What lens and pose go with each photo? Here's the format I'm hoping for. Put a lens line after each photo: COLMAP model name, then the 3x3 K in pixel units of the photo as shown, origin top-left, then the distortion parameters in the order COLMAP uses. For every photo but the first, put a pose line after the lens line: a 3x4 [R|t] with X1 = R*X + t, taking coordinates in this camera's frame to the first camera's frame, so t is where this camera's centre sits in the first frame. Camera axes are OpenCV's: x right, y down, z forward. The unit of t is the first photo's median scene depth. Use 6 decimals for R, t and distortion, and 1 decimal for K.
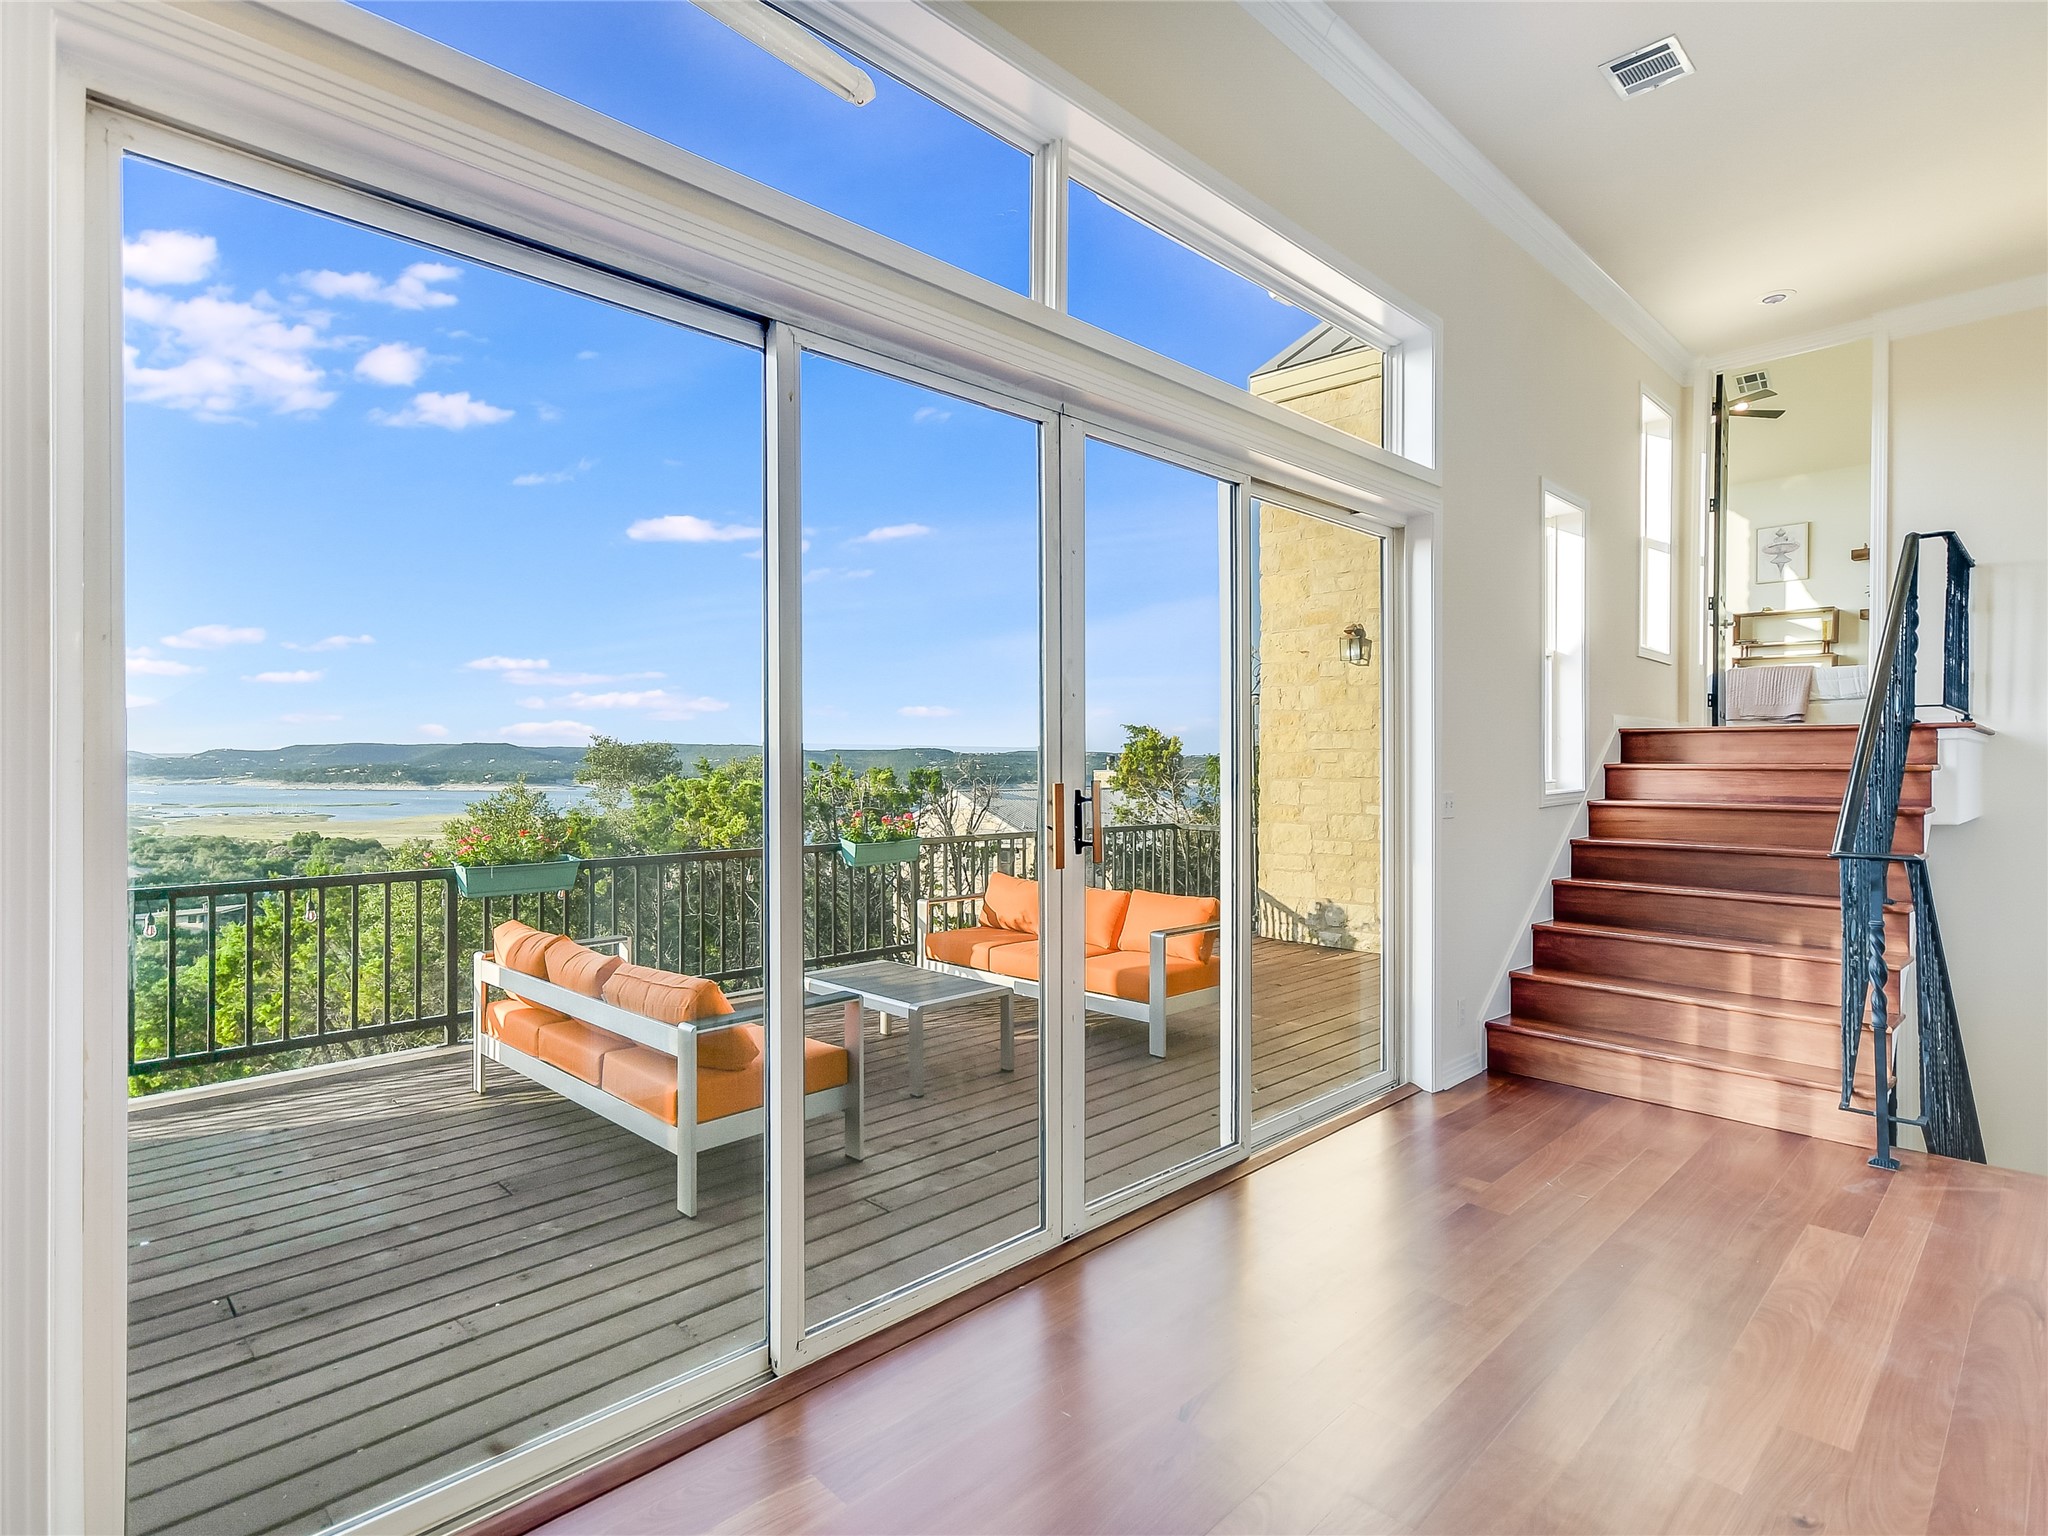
lens RADIAL K [[1049.7, 0, 1017.7], [0, 1049.7, 764.9], [0, 0, 1]] dist [-0.003482, -0.000387]
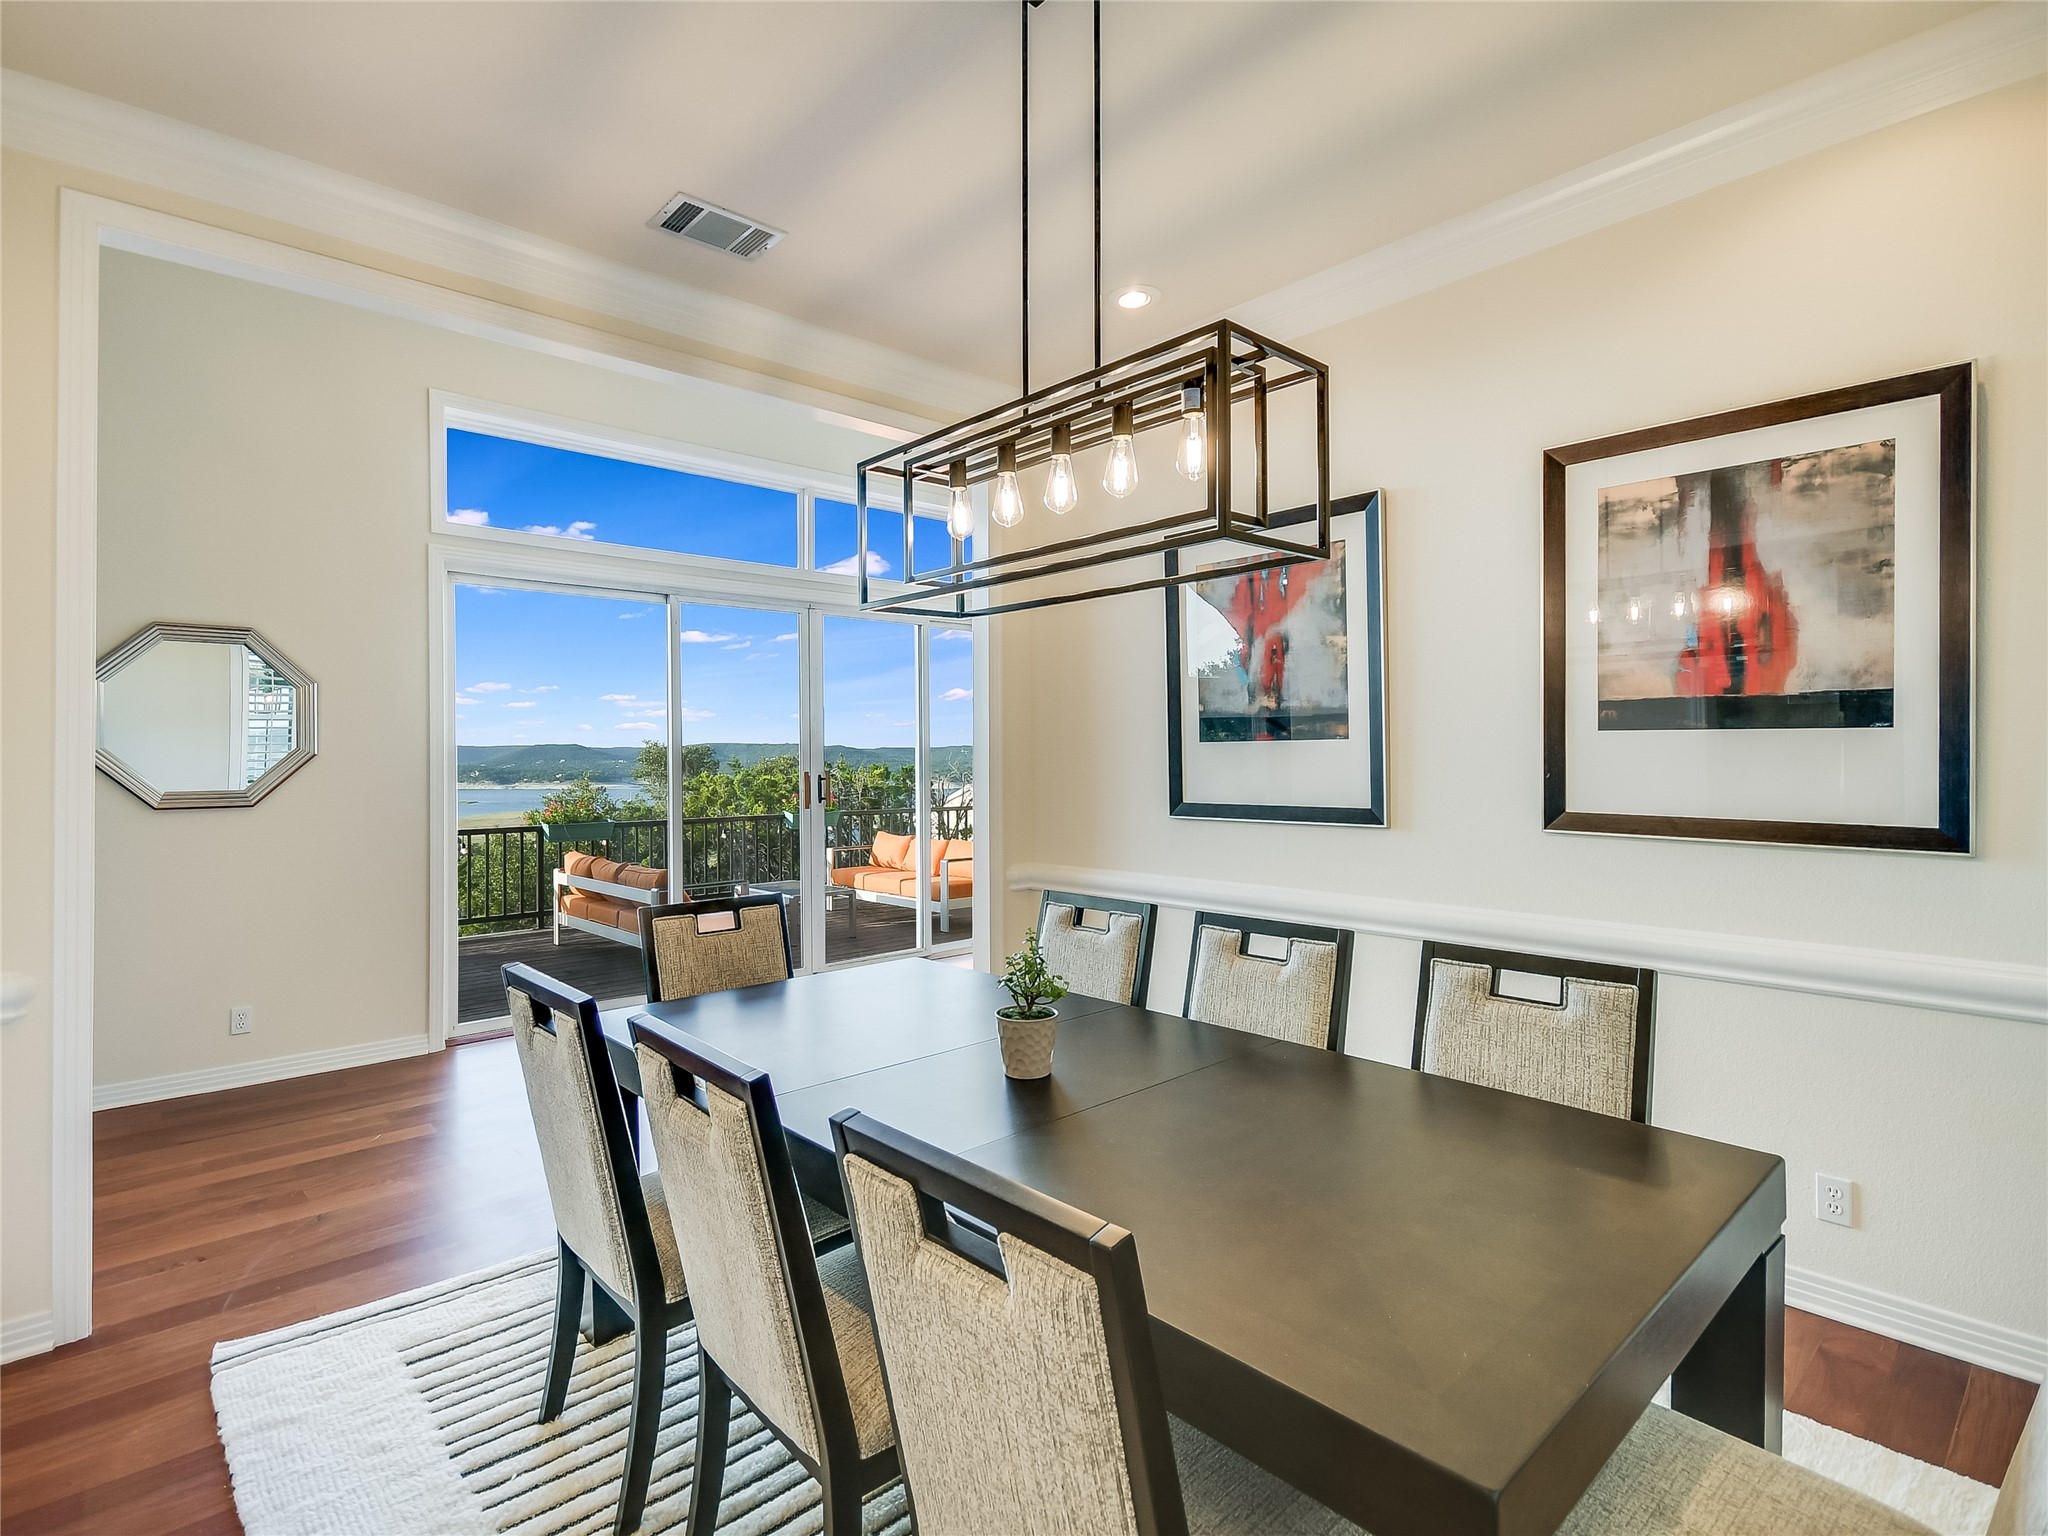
lens RADIAL K [[1013.0, 0, 1024.0], [0, 1013.0, 768.0], [0, 0, 1]] dist [0.016644, 0.000570]
pose [[0.999215, -0.009092, -0.038562, 0.294605], [0.009385, 0.999928, 0.007424, -0.002233], [0.038492, -0.007780, 0.999229, -0.586286]]
